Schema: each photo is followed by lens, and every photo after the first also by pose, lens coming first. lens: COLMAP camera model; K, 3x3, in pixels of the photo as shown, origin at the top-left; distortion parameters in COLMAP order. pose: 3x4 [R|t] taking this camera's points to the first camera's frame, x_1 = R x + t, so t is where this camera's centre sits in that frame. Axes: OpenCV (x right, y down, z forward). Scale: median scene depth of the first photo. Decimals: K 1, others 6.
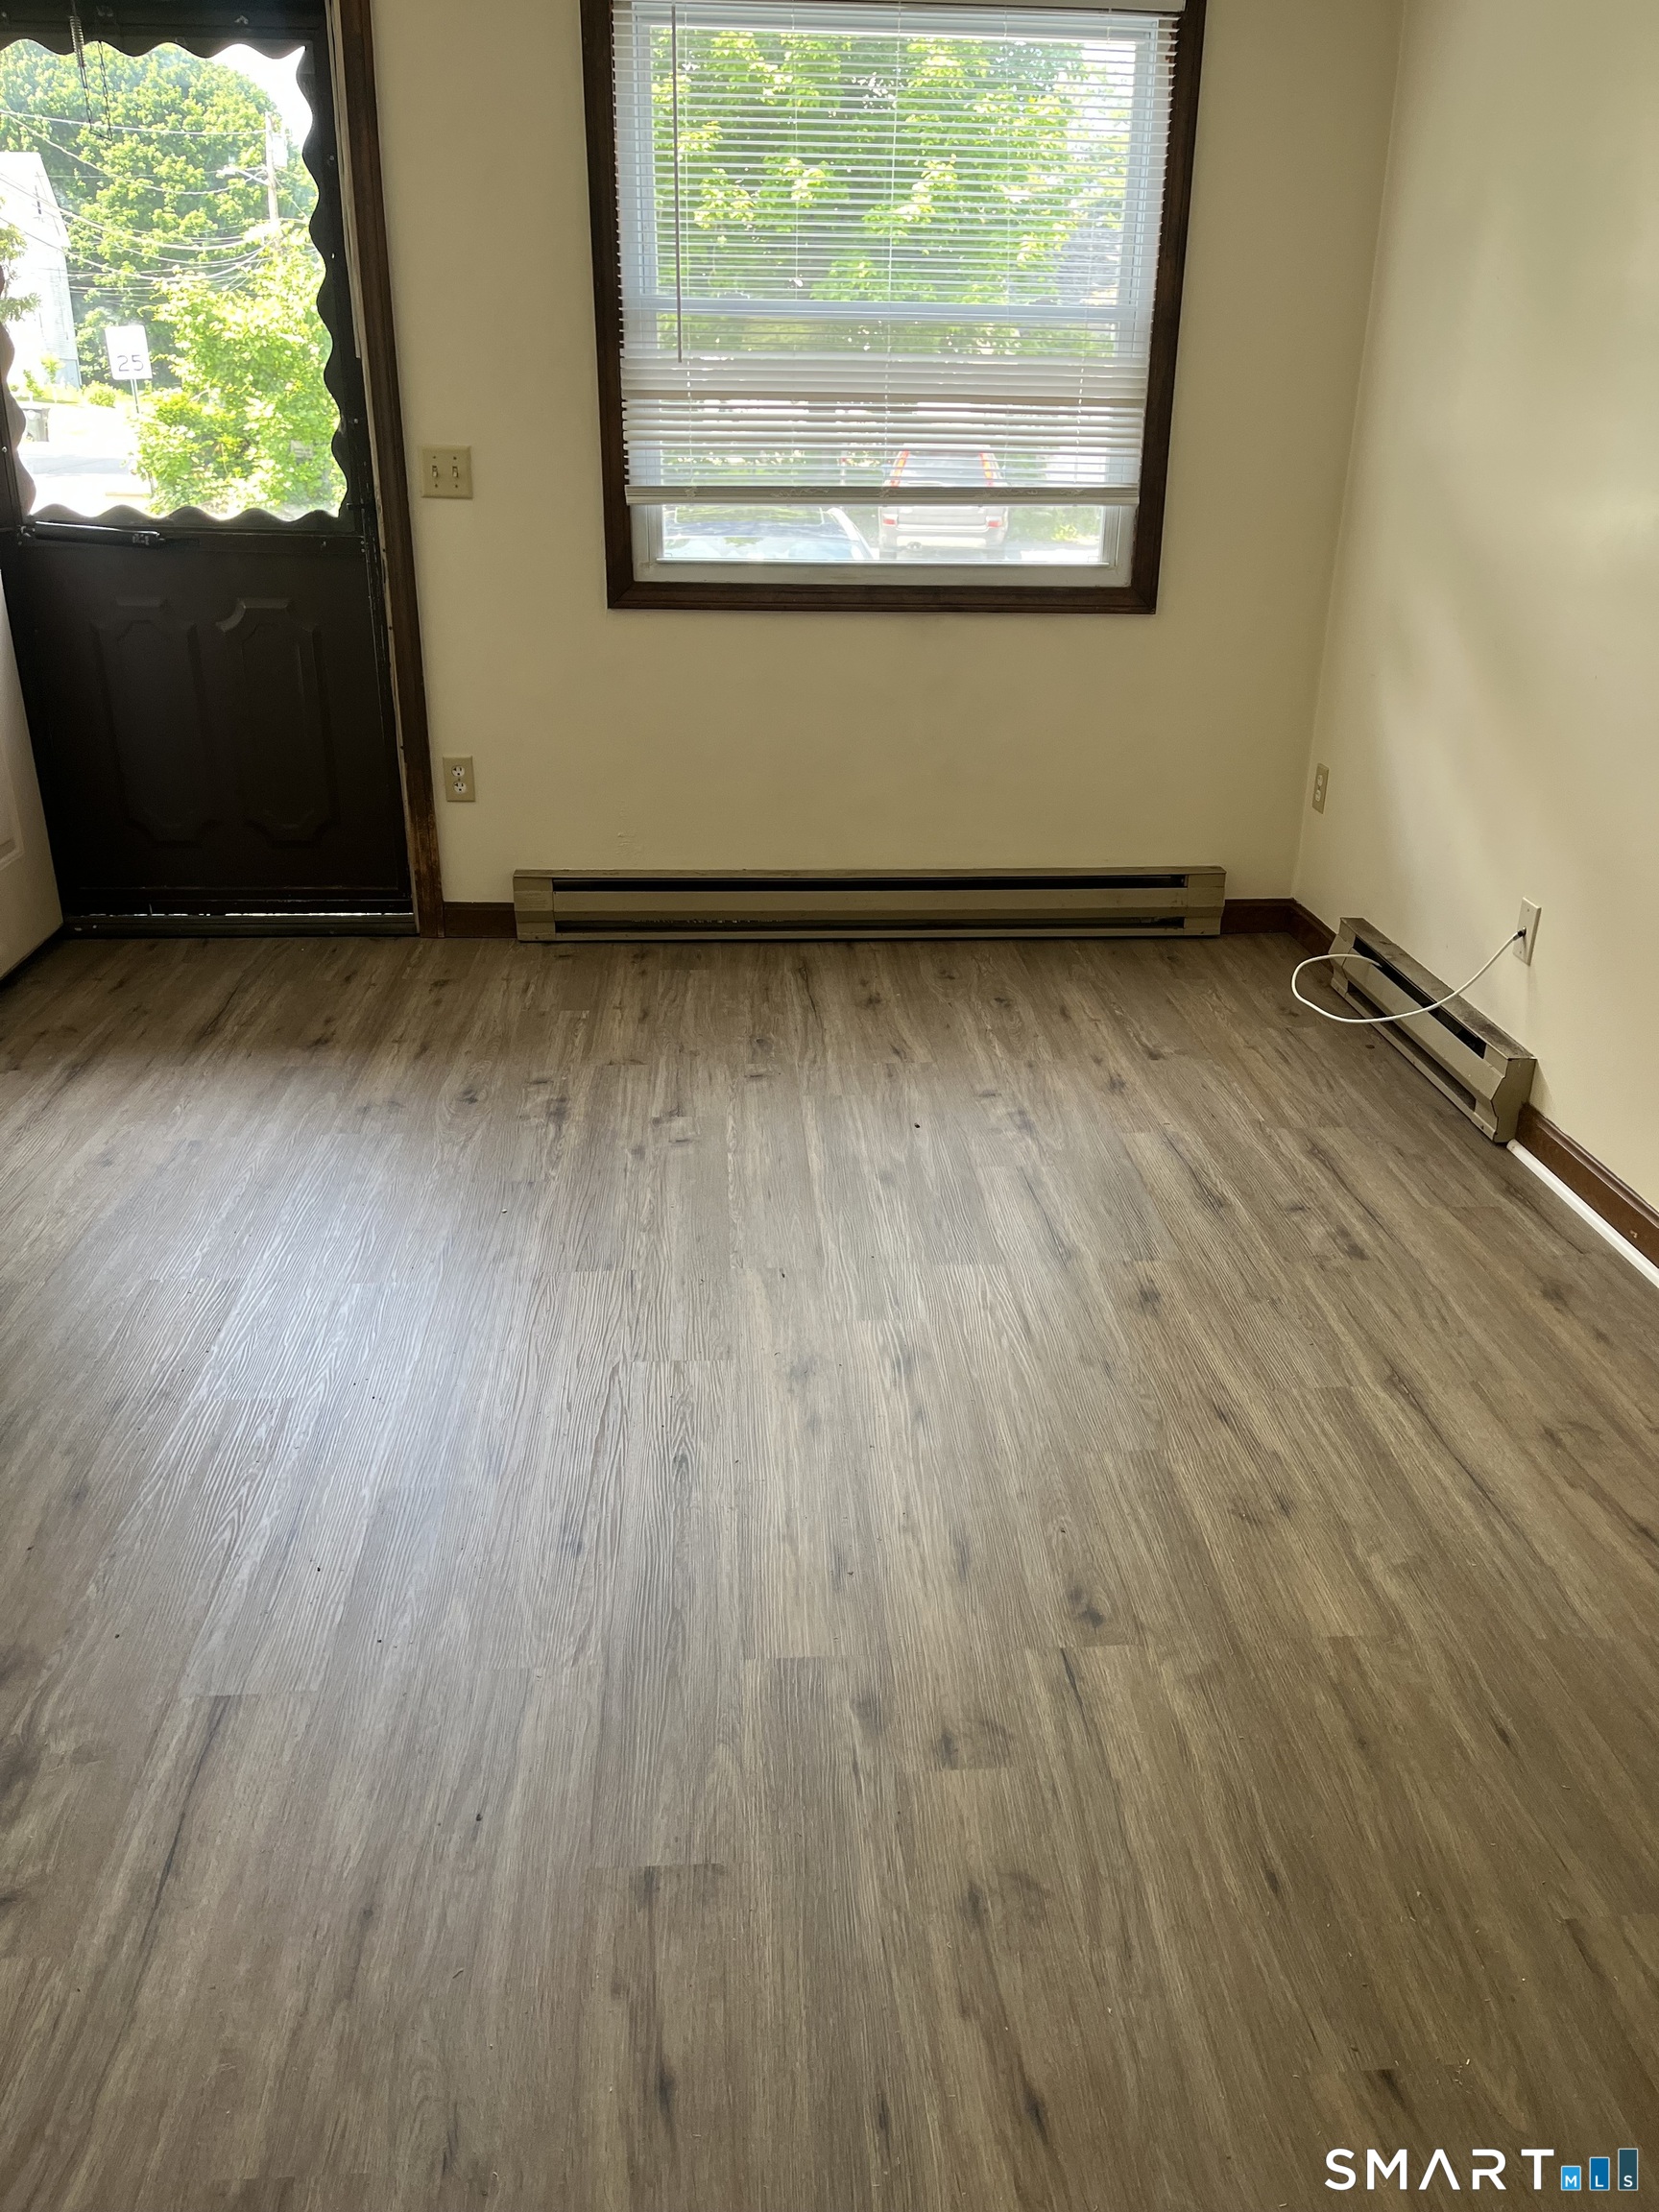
lens RADIAL K [[1670.8, 0, 905.6], [0, 1670.8, 1105.2], [0, 0, 1]] dist [0.078891, -0.117316]
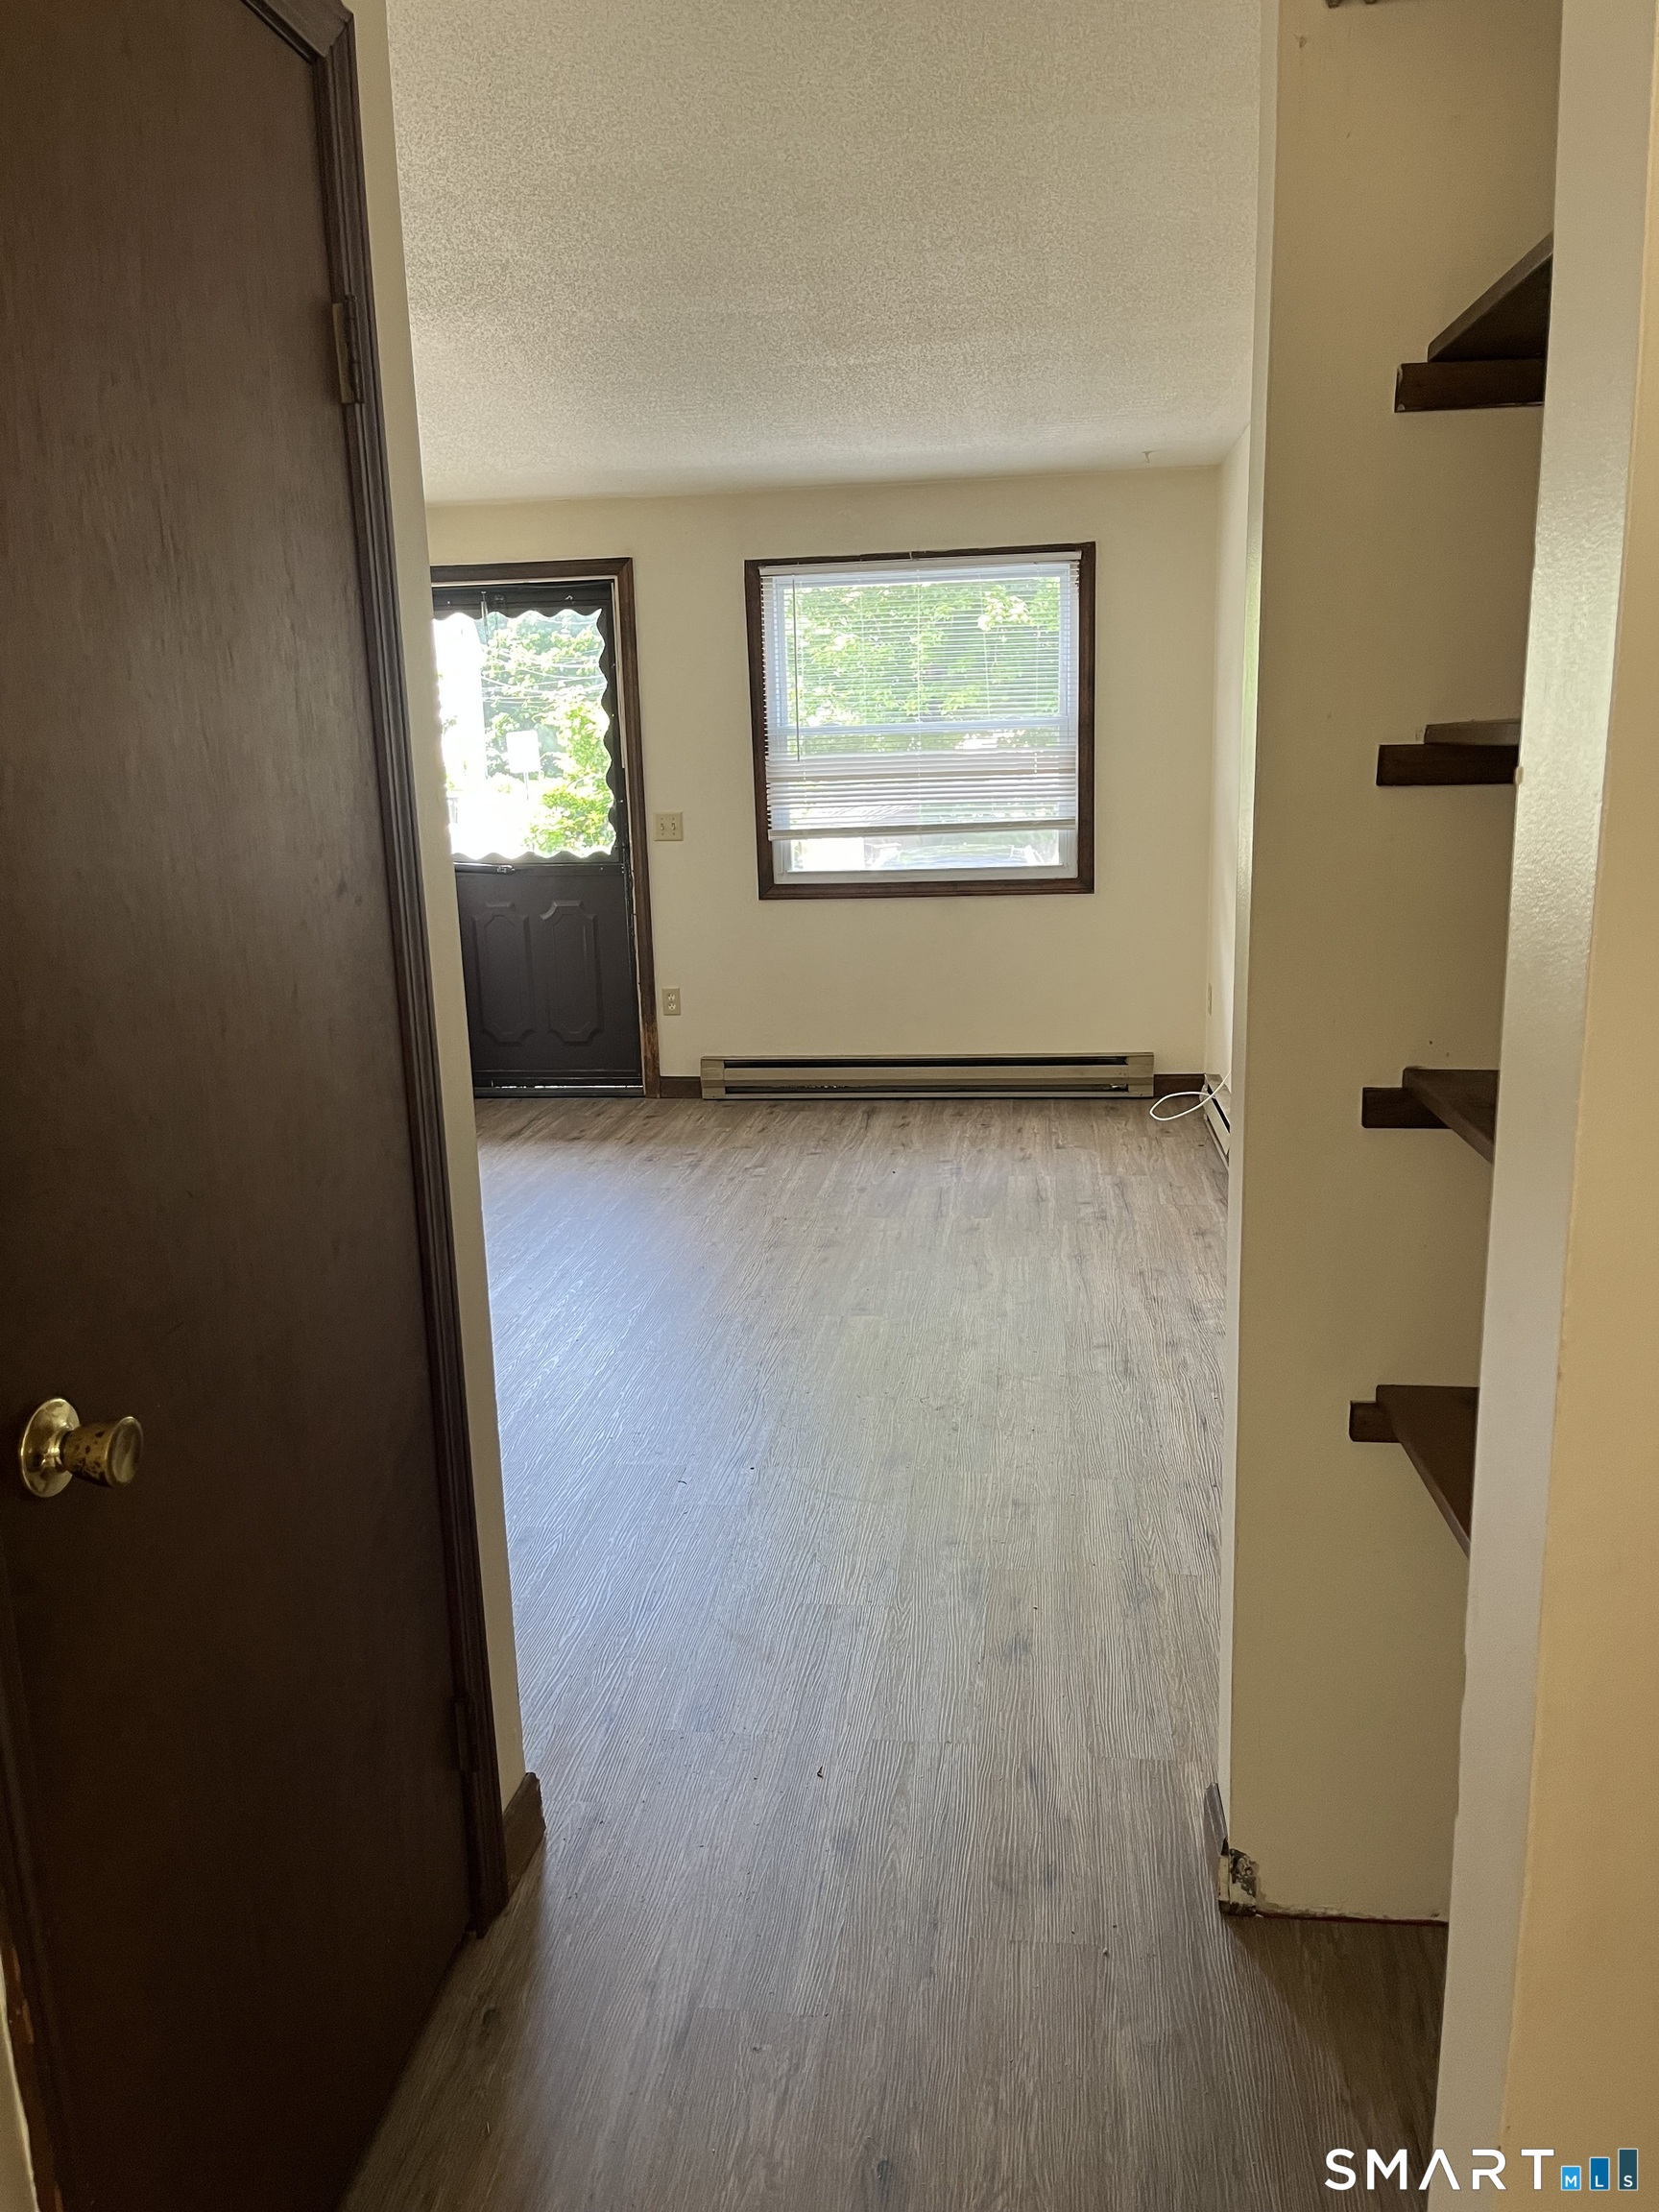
lens RADIAL K [[1670.8, 0, 905.6], [0, 1670.8, 1105.2], [0, 0, 1]] dist [0.078891, -0.117316]
pose [[0.982500, -0.008164, -0.186082, 0.279406], [-0.027710, 0.981515, -0.189369, 0.221860], [0.184188, 0.191211, 0.964112, -0.553085]]
